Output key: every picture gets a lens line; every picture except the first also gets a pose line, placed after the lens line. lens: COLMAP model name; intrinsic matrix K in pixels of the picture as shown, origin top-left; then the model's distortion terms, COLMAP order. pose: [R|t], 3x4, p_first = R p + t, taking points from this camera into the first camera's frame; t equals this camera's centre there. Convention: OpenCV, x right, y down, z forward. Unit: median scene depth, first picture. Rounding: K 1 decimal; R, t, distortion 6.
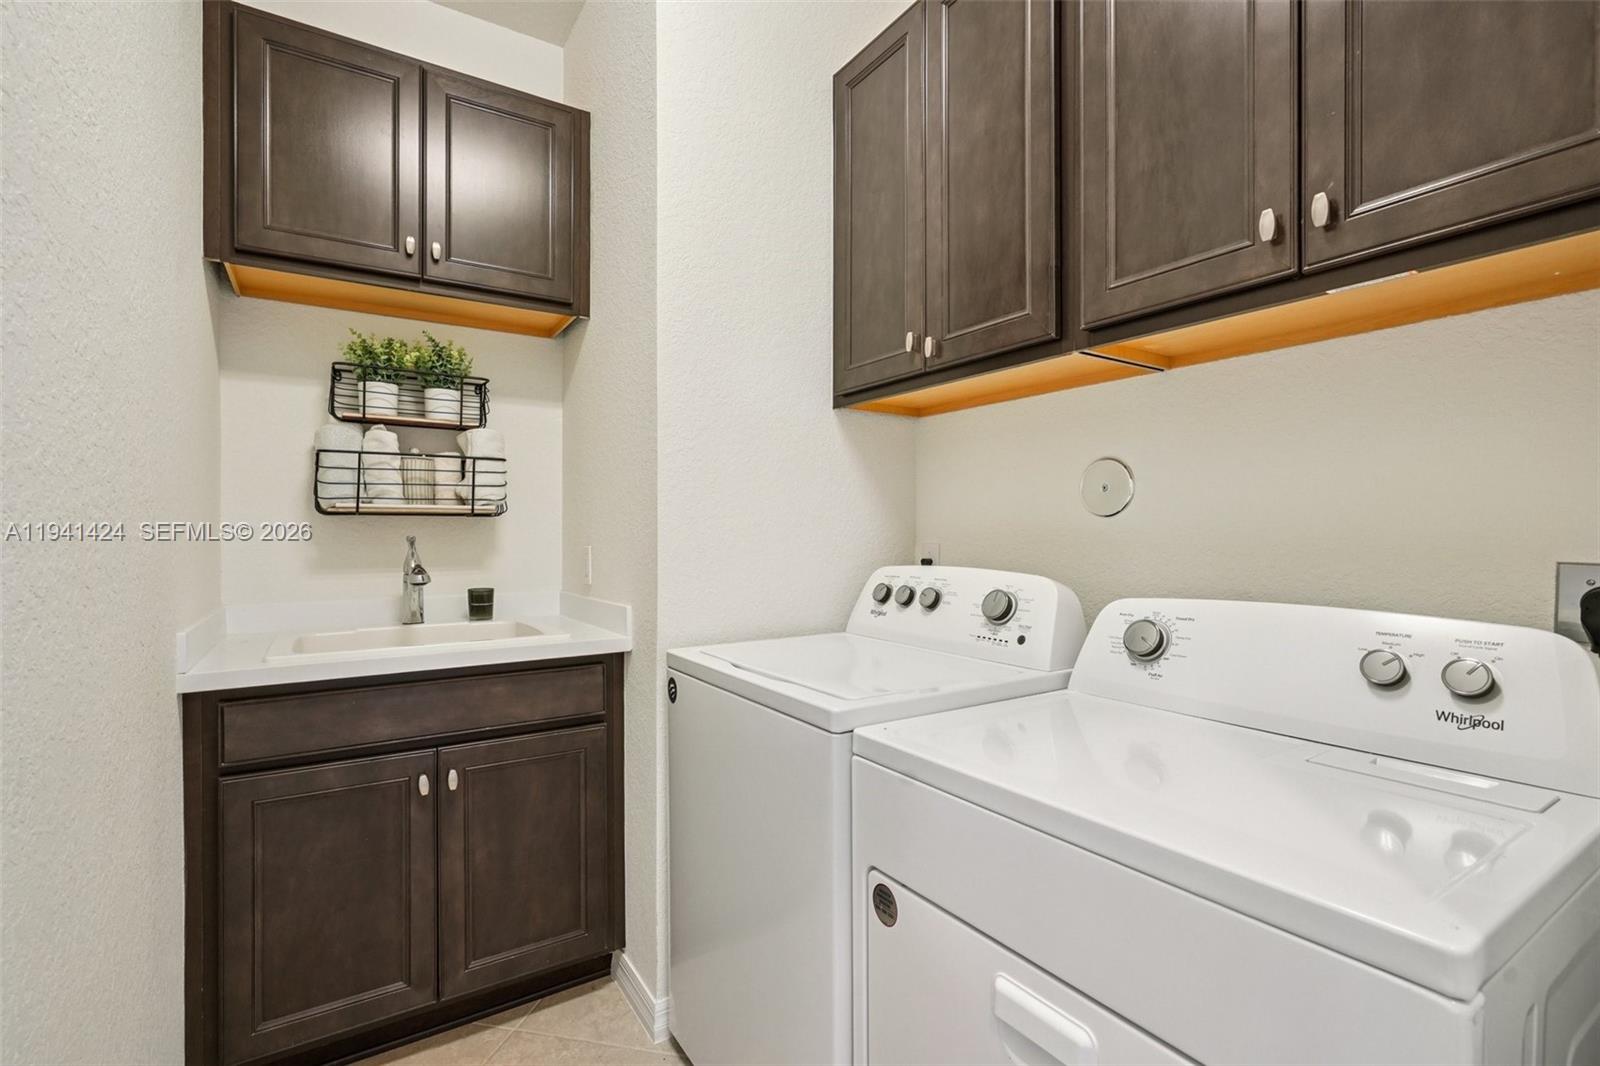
lens RADIAL K [[734.1, 0, 799.8], [0, 734.1, 541.8], [0, 0, 1]] dist [-0.013468, 0.007202]
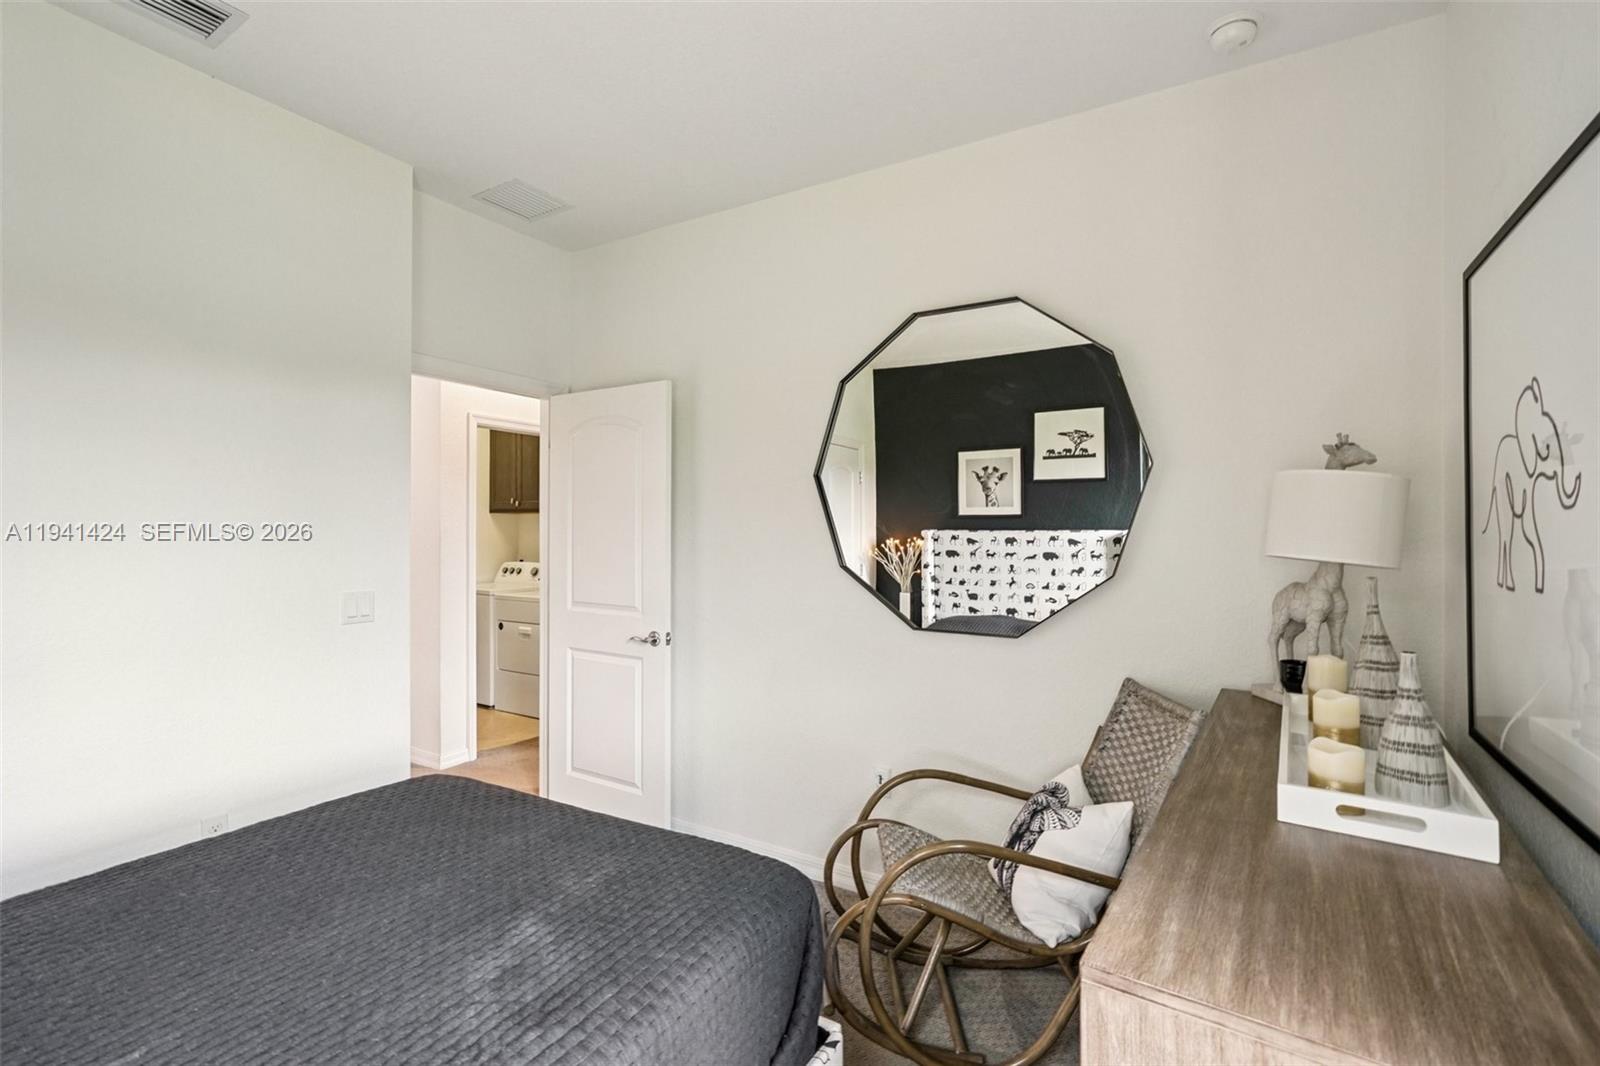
lens RADIAL K [[734.1, 0, 796.8], [0, 734.1, 535.6], [0, 0, 1]] dist [-0.013468, 0.007202]
pose [[0.901006, -0.002602, 0.433798, -0.155990], [0.005076, 0.999977, -0.004544, -0.073890], [-0.433776, 0.006296, 0.900999, -2.905587]]
